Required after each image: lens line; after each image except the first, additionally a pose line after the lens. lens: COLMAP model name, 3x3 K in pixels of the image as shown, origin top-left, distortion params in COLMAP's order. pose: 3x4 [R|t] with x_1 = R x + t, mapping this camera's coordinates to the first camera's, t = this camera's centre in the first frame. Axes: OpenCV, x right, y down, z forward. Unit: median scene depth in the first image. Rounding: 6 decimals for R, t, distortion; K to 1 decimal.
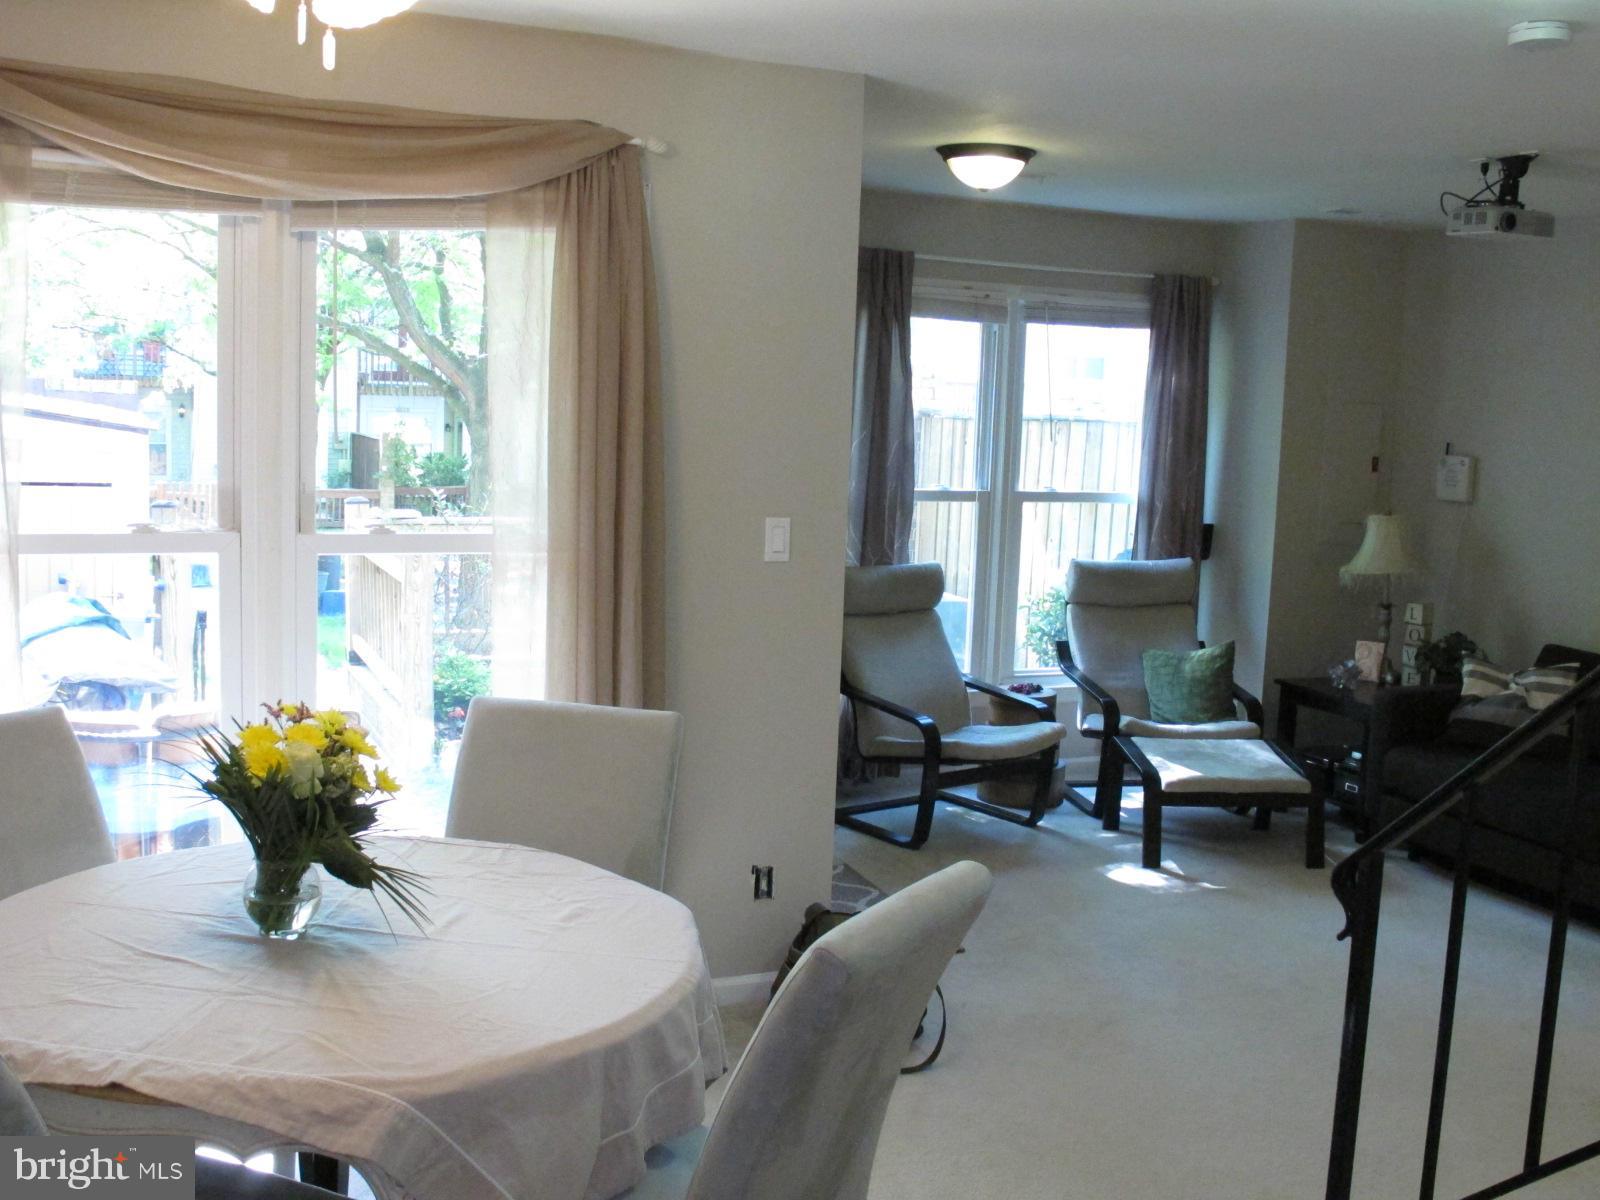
lens RADIAL K [[1610.0, 0, 800.0], [0, 1610.0, 600.0], [0, 0, 1]] dist [-0.099552, 0.092292]
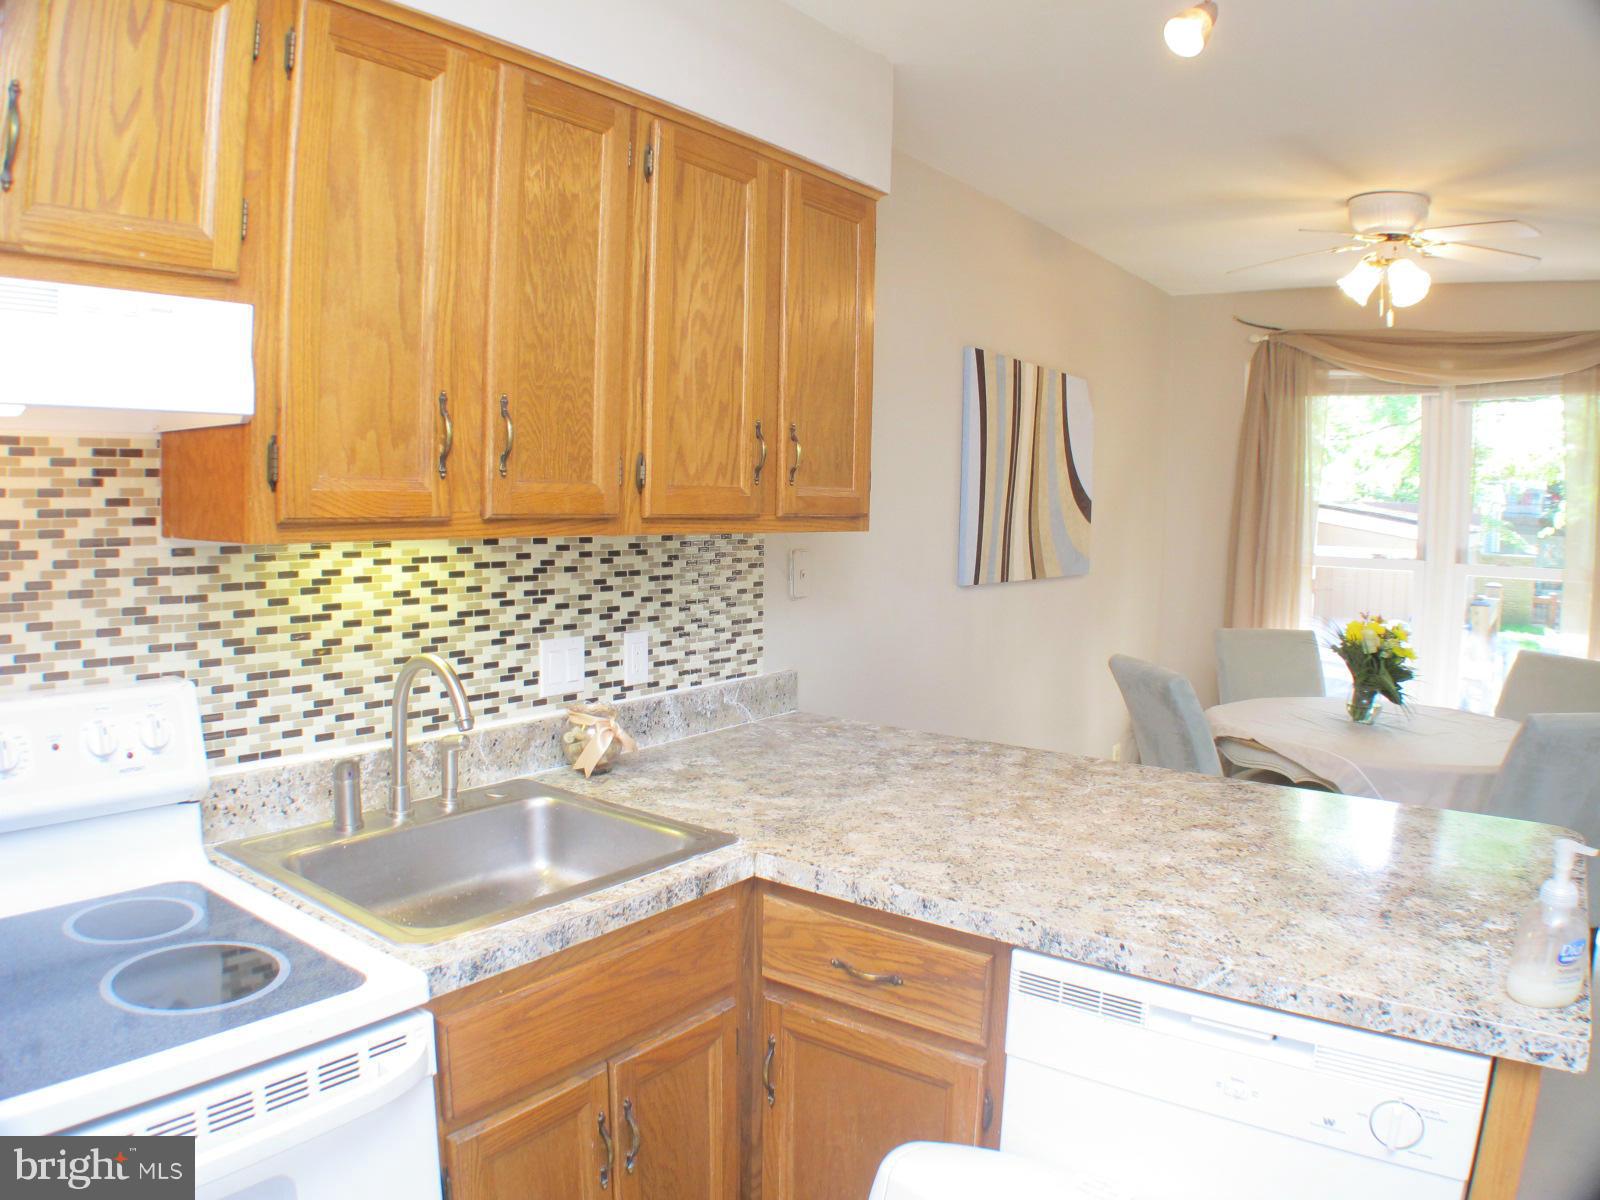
lens RADIAL K [[1135.9, 0, 794.4], [0, 1135.9, 580.8], [0, 0, 1]] dist [-0.219219, 0.071036]
pose [[0.500225, 0.040046, -0.864969, 0.220347], [-0.113623, 0.993328, -0.019721, 0.056317], [0.858408, 0.108146, 0.501438, -0.165638]]
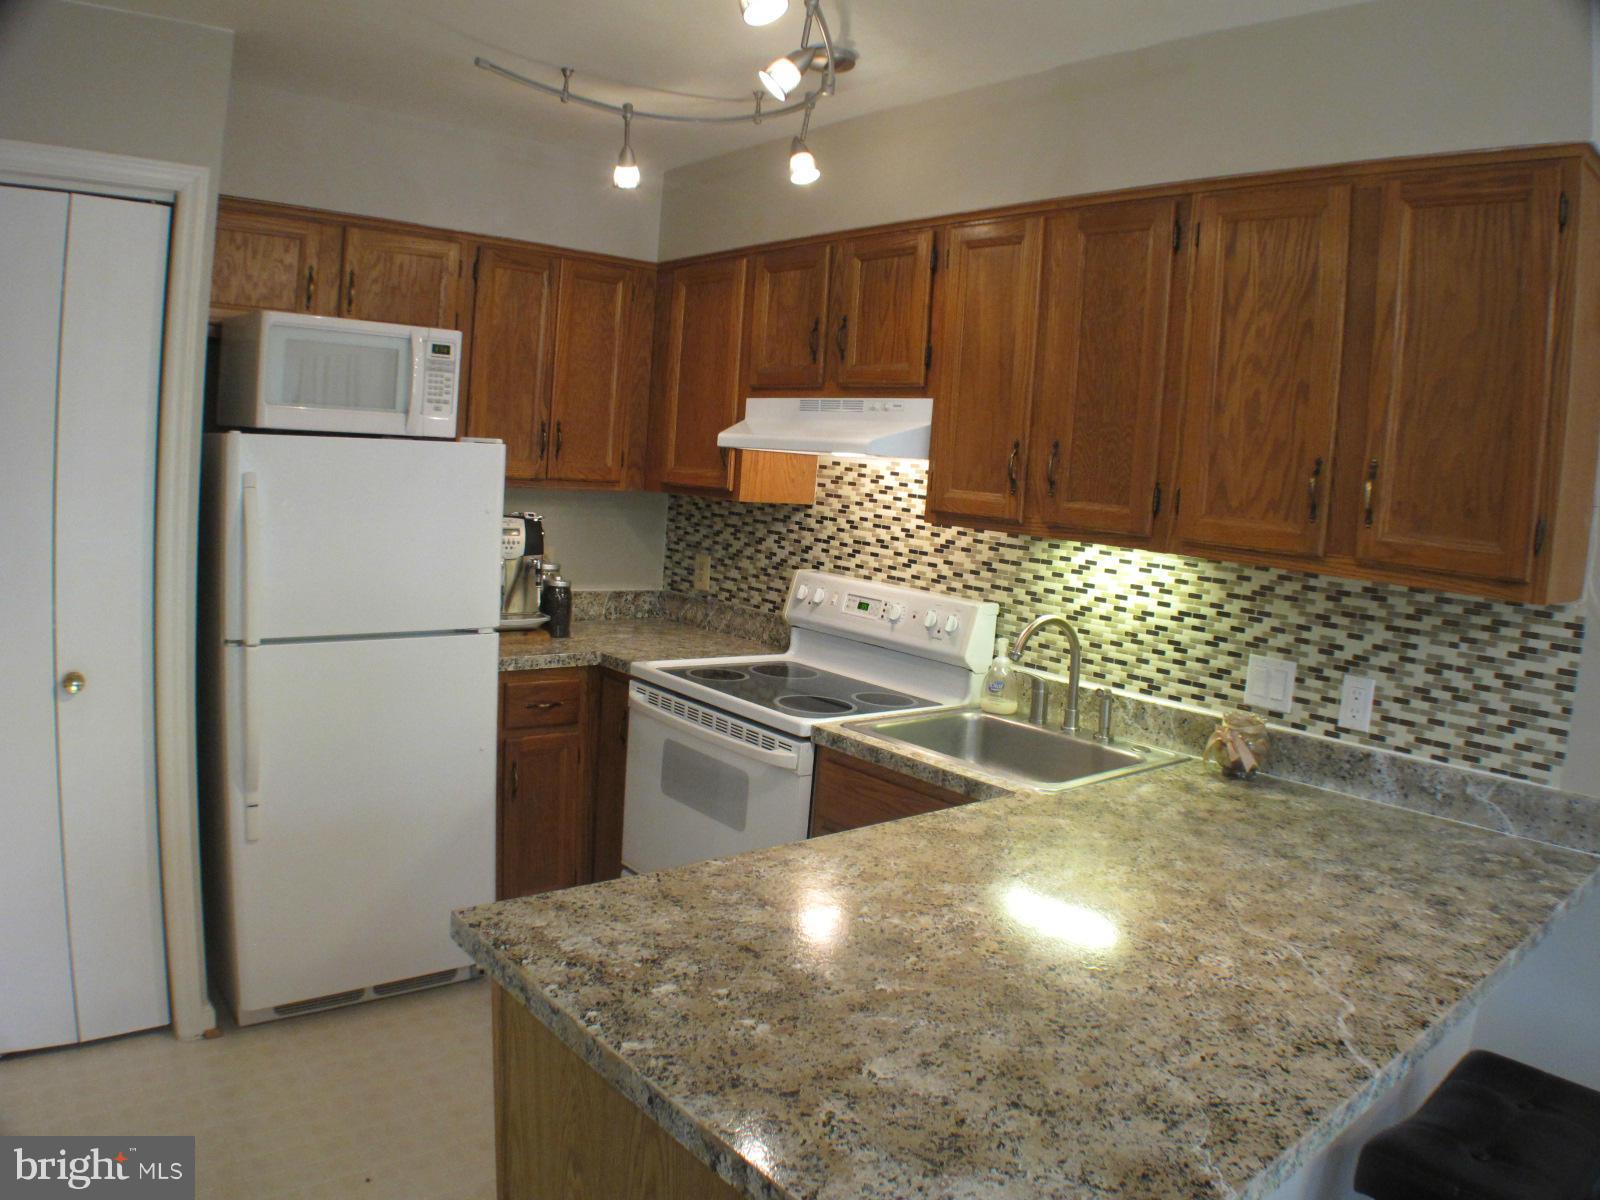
lens RADIAL K [[1135.9, 0, 794.4], [0, 1135.9, 580.8], [0, 0, 1]] dist [-0.219219, 0.071036]
pose [[-0.955311, -0.078407, -0.285016, 0.143621], [-0.142393, 0.967005, 0.211250, -0.011548], [0.259048, 0.242394, -0.934954, 0.286006]]
